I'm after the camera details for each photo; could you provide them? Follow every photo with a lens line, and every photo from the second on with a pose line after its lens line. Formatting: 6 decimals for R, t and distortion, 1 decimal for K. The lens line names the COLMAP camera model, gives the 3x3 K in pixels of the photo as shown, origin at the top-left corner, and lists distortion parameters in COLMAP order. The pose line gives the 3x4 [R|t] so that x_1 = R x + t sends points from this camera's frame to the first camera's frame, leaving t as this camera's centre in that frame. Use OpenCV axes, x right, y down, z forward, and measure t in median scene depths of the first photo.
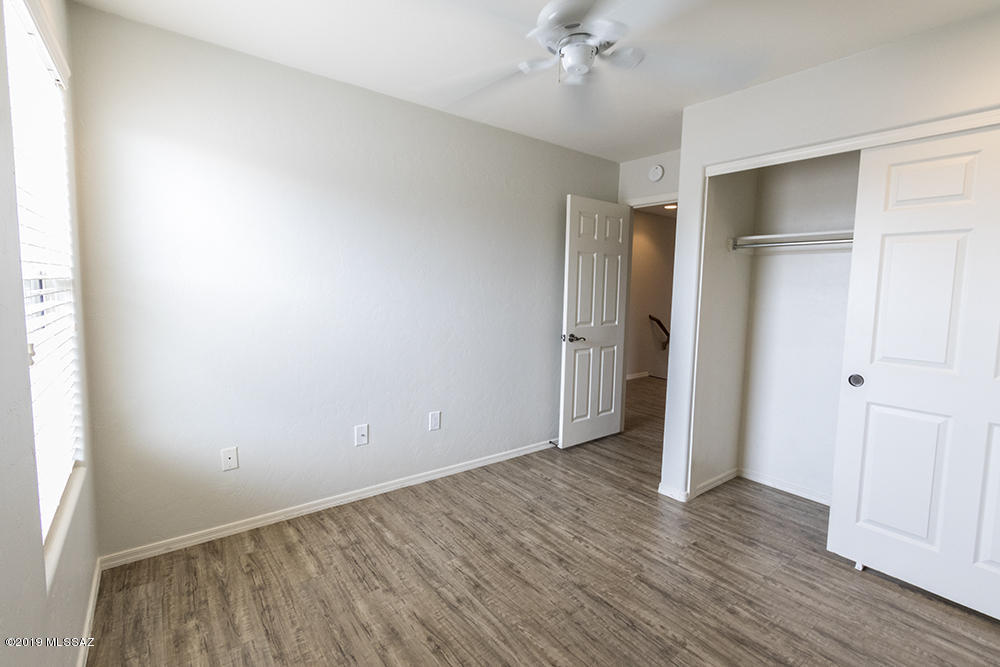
lens RADIAL K [[456.2, 0, 495.6], [0, 456.2, 328.3], [0, 0, 1]] dist [0.007339, -0.002649]
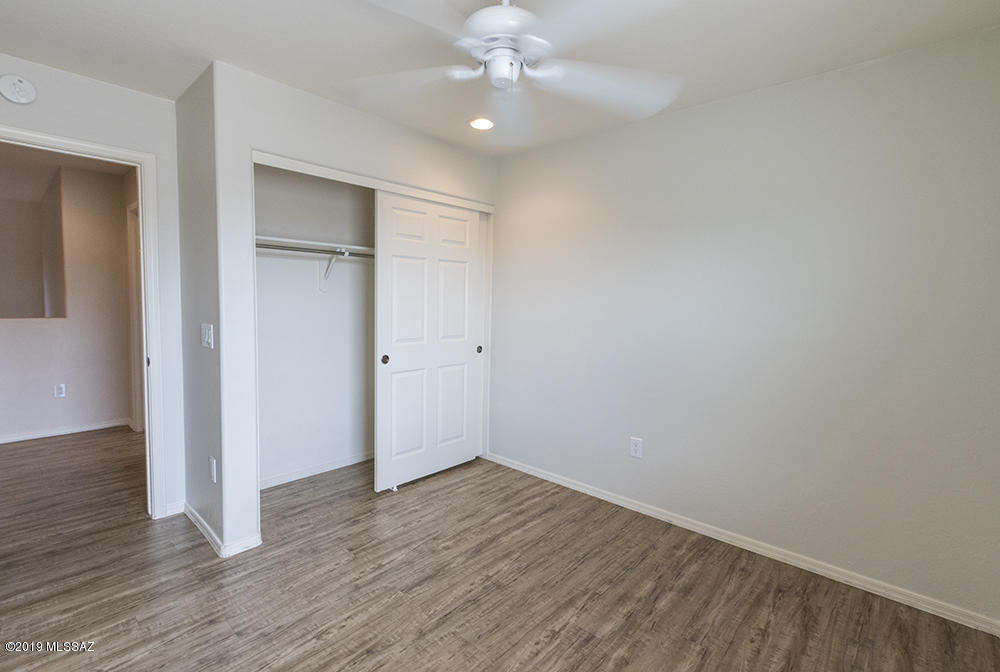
lens RADIAL K [[456.2, 0, 492.4], [0, 456.2, 346.2], [0, 0, 1]] dist [0.007339, -0.002649]
pose [[-0.170579, -0.129016, 0.976861, -0.689511], [0.073368, 0.986976, 0.143163, -0.117660], [-0.982609, 0.096091, -0.158892, 1.025389]]
